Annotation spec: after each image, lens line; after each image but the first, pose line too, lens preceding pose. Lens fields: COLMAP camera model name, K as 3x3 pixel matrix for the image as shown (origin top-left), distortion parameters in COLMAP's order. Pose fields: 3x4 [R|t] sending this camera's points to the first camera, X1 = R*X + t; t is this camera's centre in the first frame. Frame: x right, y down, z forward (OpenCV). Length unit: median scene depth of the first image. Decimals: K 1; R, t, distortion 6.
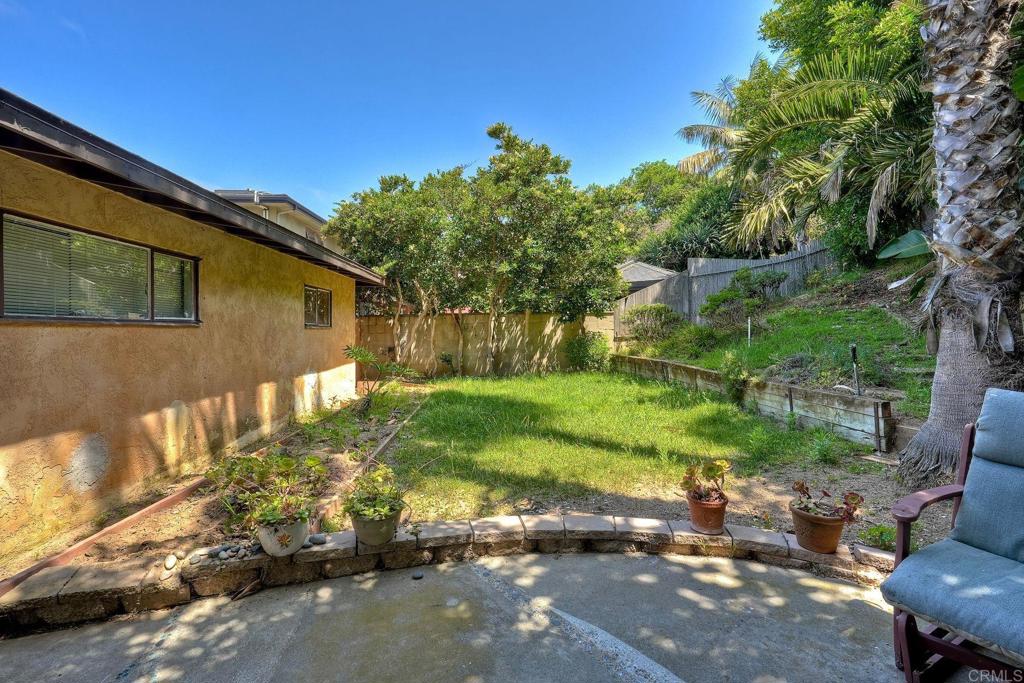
lens RADIAL K [[462.7, 0, 505.7], [0, 462.7, 337.1], [0, 0, 1]] dist [-0.010508, 0.000859]
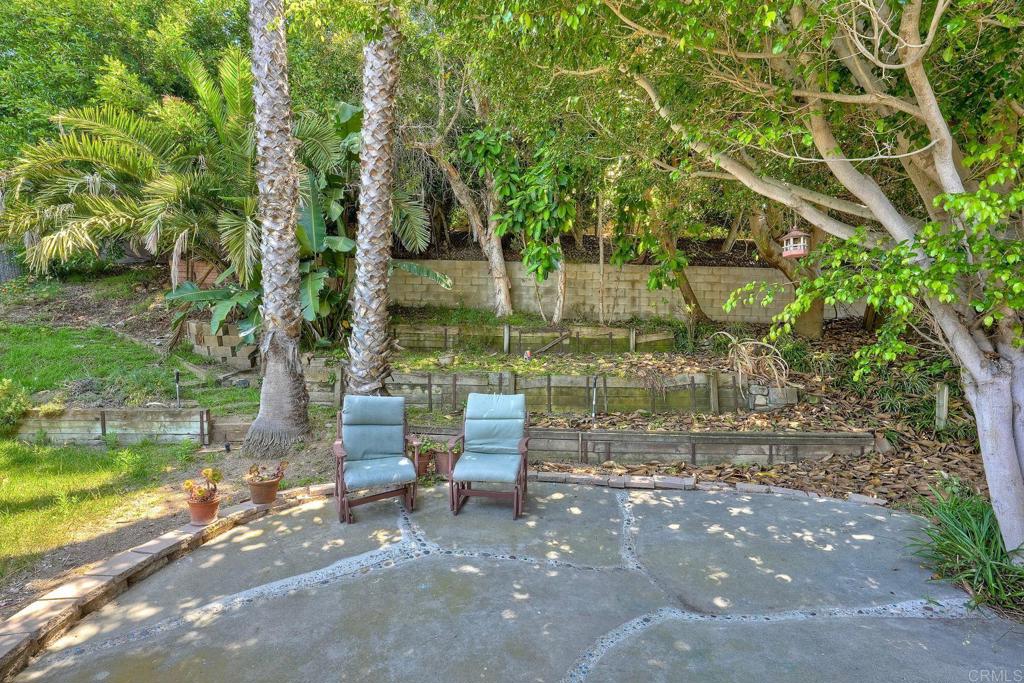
lens RADIAL K [[449.9, 0, 517.0], [0, 449.9, 350.5], [0, 0, 1]] dist [-0.010016, 0.004243]
pose [[-0.005053, -0.024890, 0.999677, -0.349324], [-0.002044, 0.999688, 0.024880, -0.048762], [-0.999985, -0.001918, -0.005102, 0.029747]]
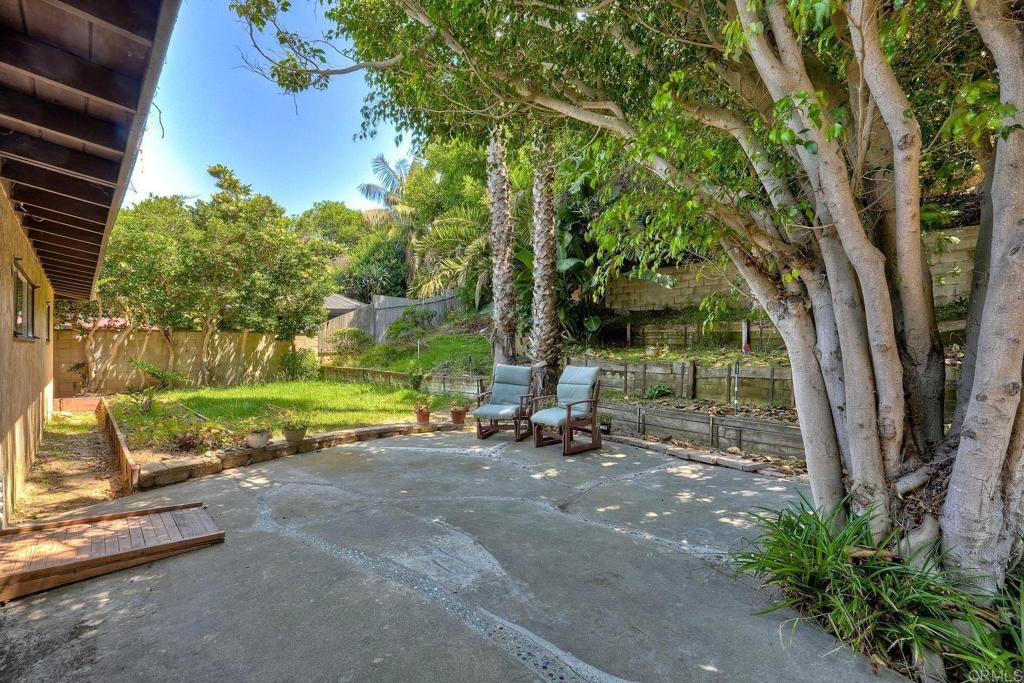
lens RADIAL K [[449.9, 0, 517.0], [0, 449.9, 350.5], [0, 0, 1]] dist [-0.010016, 0.004243]
pose [[0.736138, 0.002779, 0.676825, -0.356376], [0.003346, 0.999964, -0.007744, 0.009136], [-0.676823, 0.007965, 0.736103, -0.492633]]
